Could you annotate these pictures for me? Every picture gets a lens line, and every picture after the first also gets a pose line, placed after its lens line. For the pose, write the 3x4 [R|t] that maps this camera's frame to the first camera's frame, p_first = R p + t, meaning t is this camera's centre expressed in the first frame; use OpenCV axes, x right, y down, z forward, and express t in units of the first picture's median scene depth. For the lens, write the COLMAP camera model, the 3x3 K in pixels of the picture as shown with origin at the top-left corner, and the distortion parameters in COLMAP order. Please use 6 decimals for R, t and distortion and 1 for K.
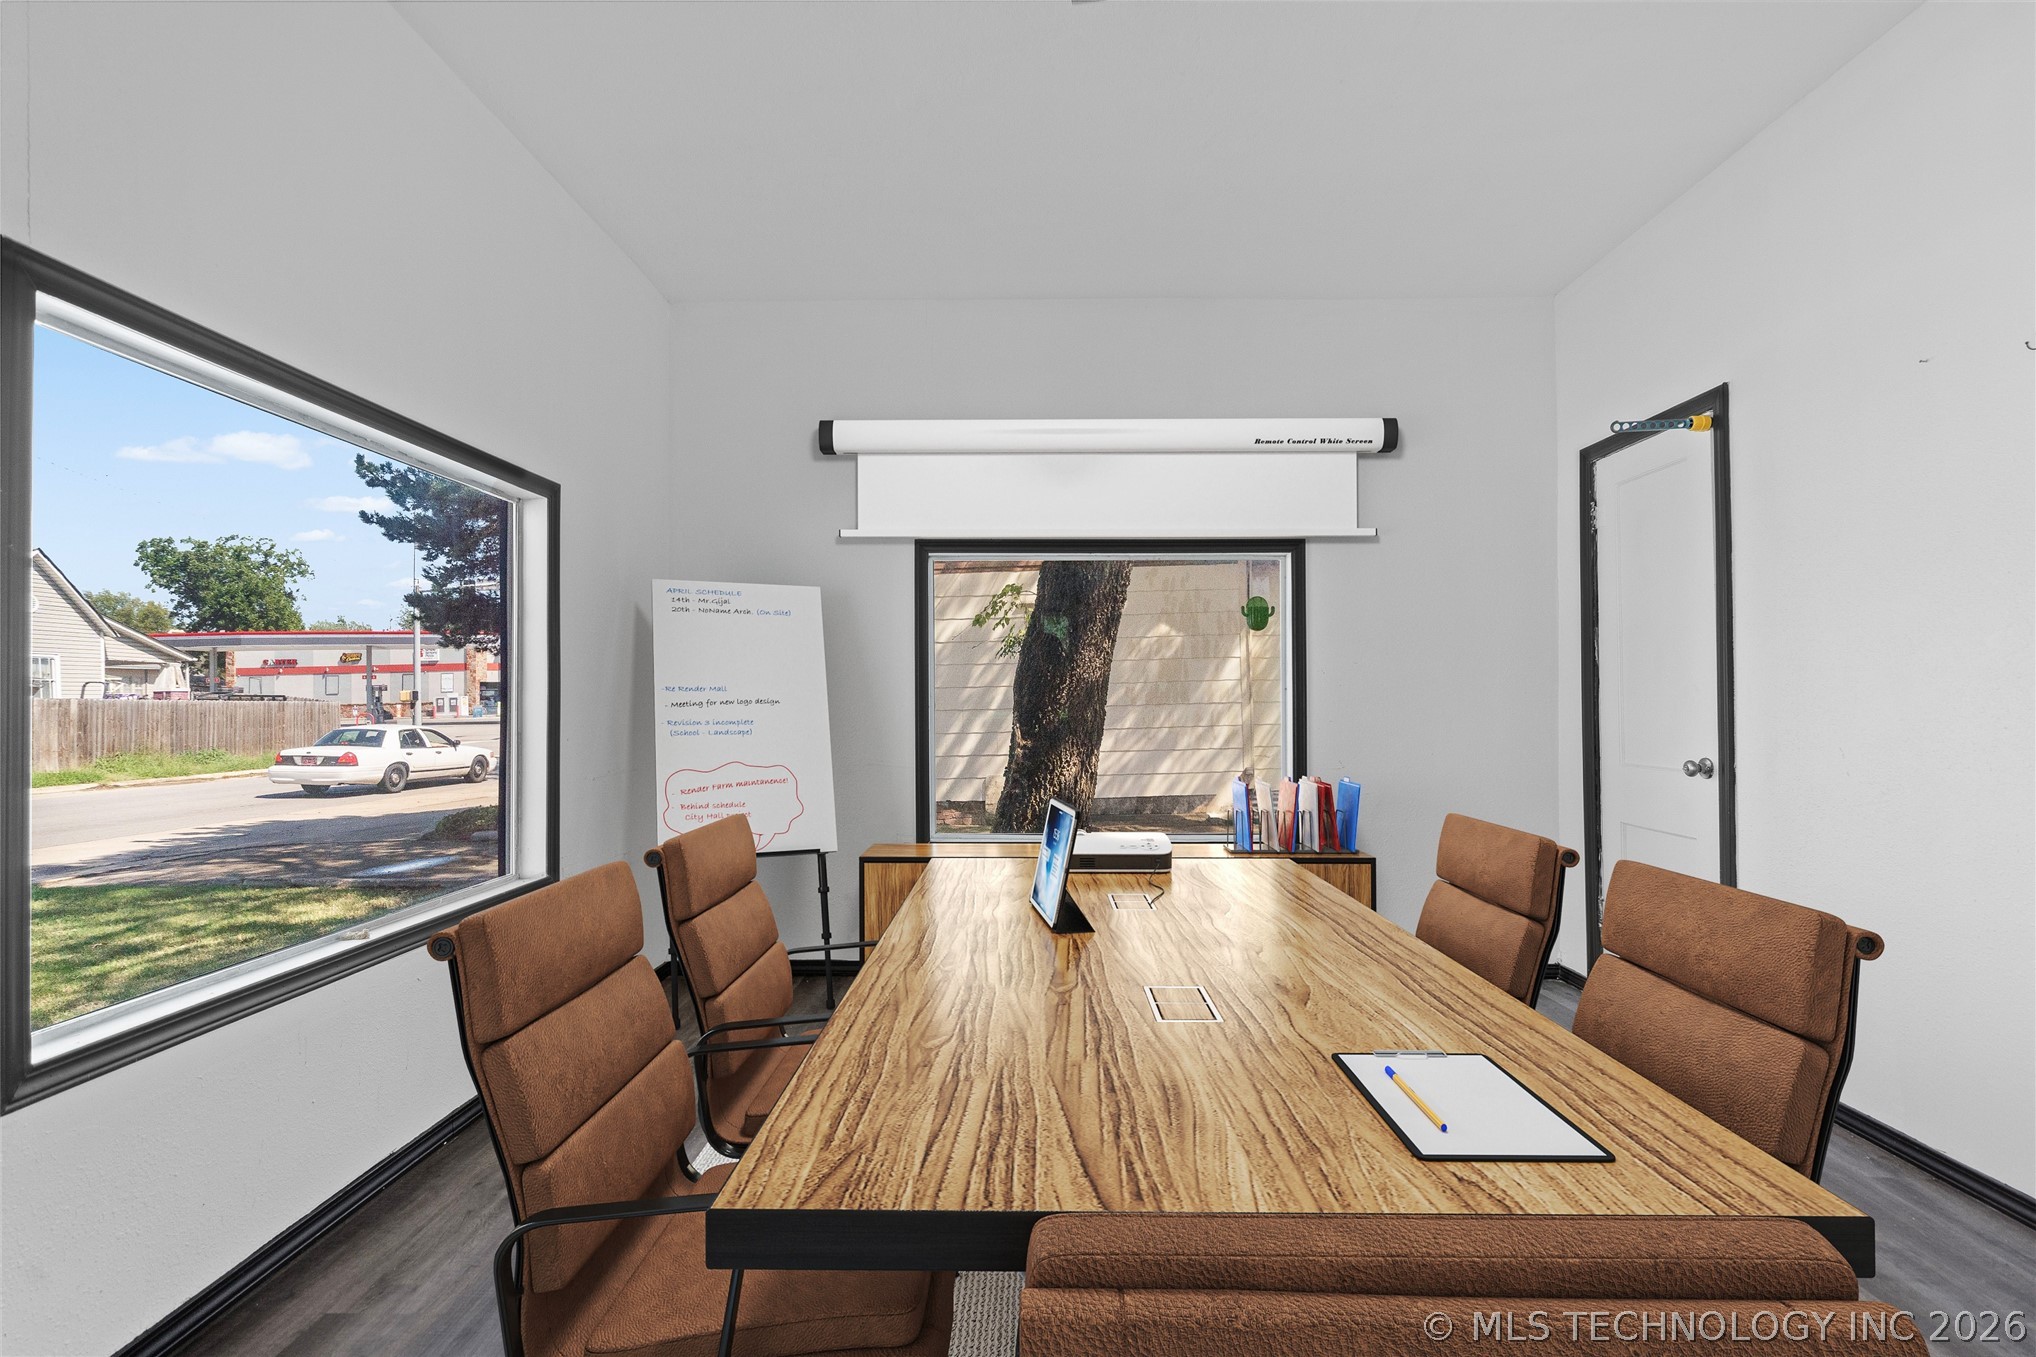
lens RADIAL K [[943.2, 0, 1005.8], [0, 943.2, 693.1], [0, 0, 1]] dist [0.001225, 0.000189]
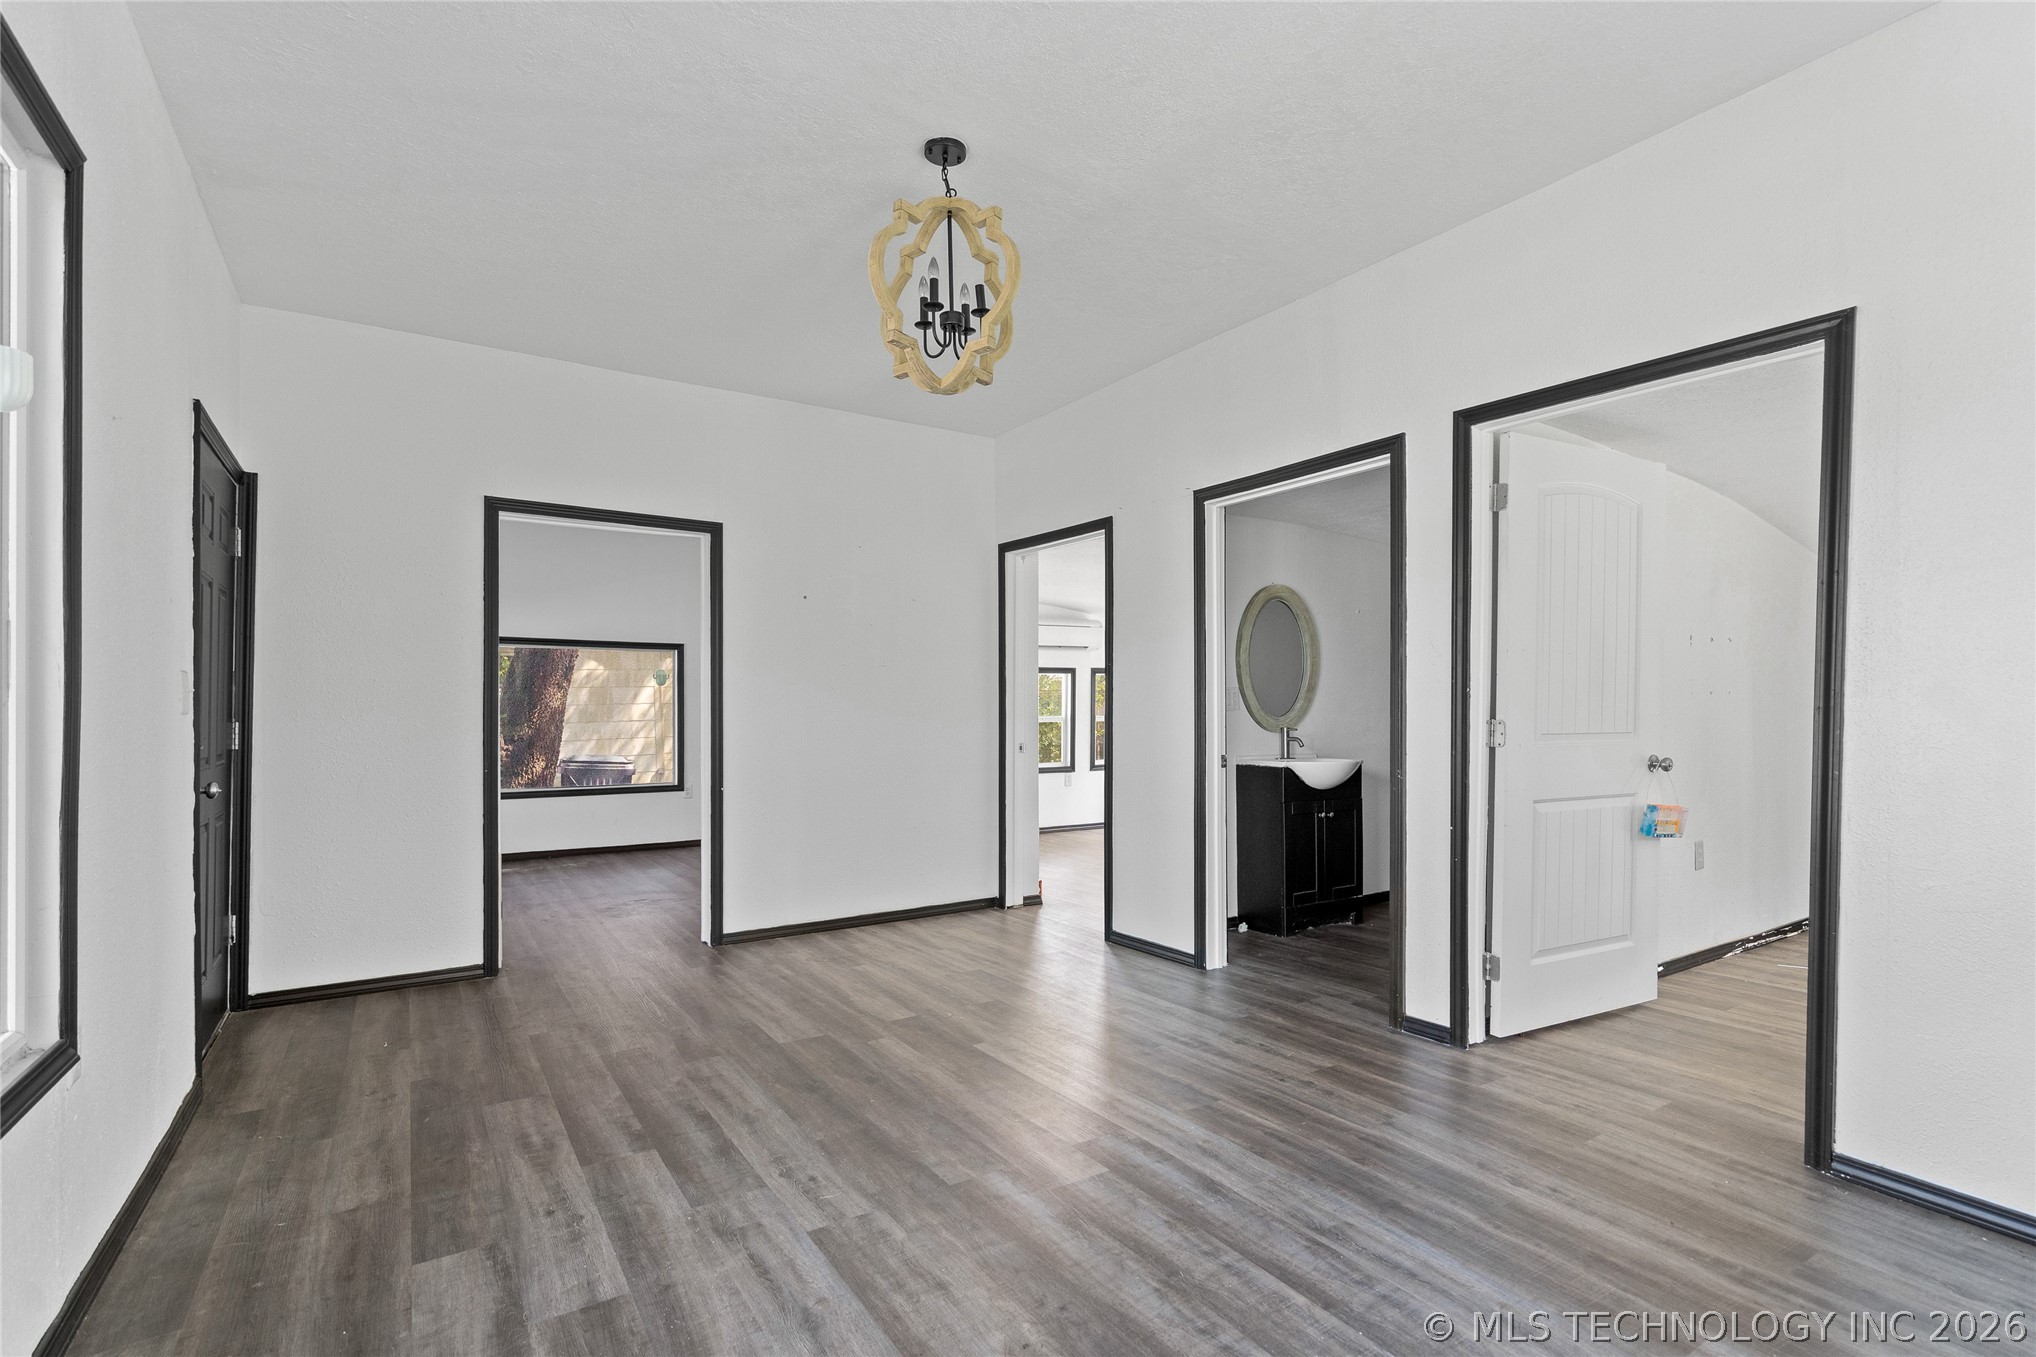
lens RADIAL K [[943.2, 0, 1005.8], [0, 943.2, 693.1], [0, 0, 1]] dist [0.001225, 0.000189]
pose [[0.825688, 0.012872, 0.563980, -0.172198], [-0.003004, 0.999826, -0.018421, -0.010328], [-0.564119, 0.013516, 0.825583, -0.711682]]
